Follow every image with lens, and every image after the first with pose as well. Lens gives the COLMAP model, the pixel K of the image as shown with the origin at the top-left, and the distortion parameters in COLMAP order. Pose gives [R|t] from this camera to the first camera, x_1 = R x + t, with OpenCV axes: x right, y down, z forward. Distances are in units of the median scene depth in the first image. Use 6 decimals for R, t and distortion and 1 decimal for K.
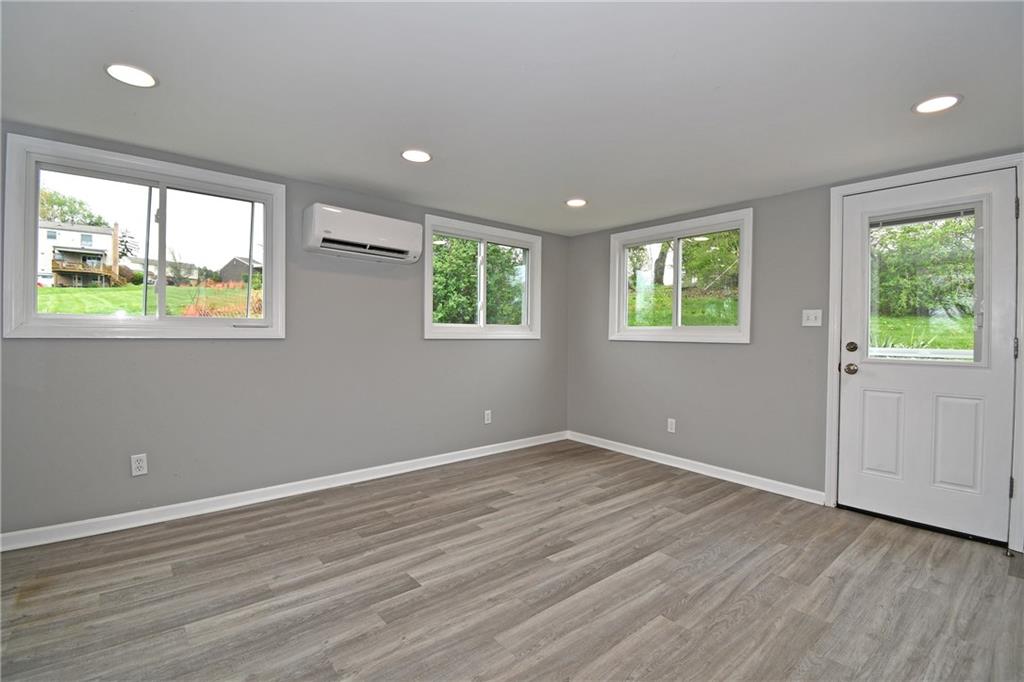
lens RADIAL K [[446.8, 0, 510.9], [0, 446.8, 338.0], [0, 0, 1]] dist [0.021250, -0.025754]
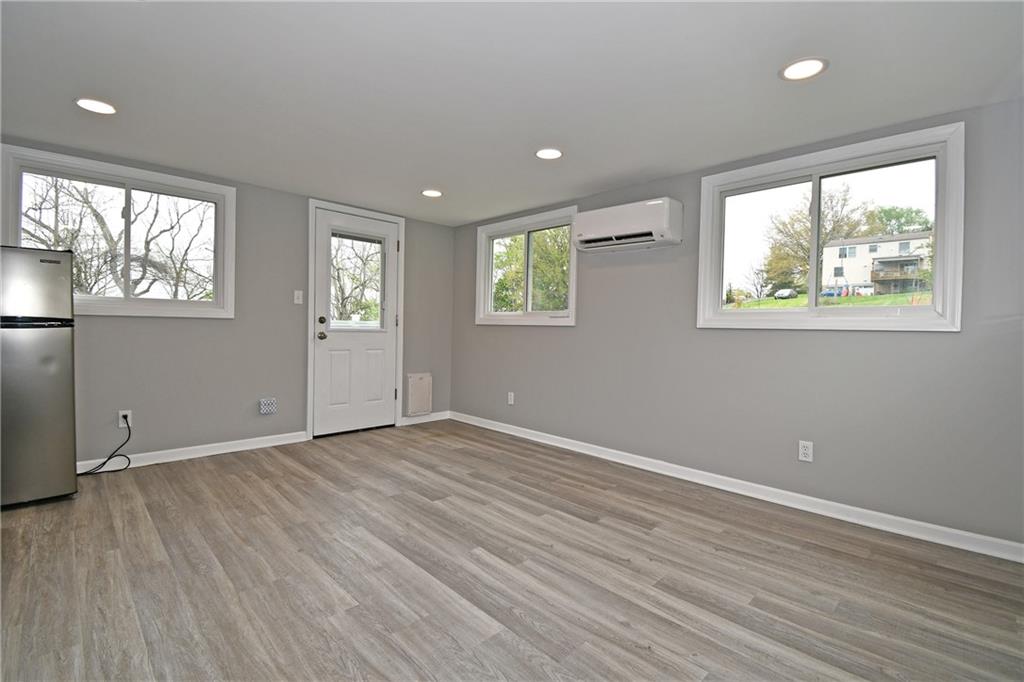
lens RADIAL K [[446.8, 0, 510.9], [0, 446.8, 338.0], [0, 0, 1]] dist [0.021250, -0.025754]
pose [[0.102186, 0.018195, -0.994599, 0.850497], [-0.027792, 0.999495, 0.015429, 0.024770], [0.994377, 0.026065, 0.102640, 0.795341]]
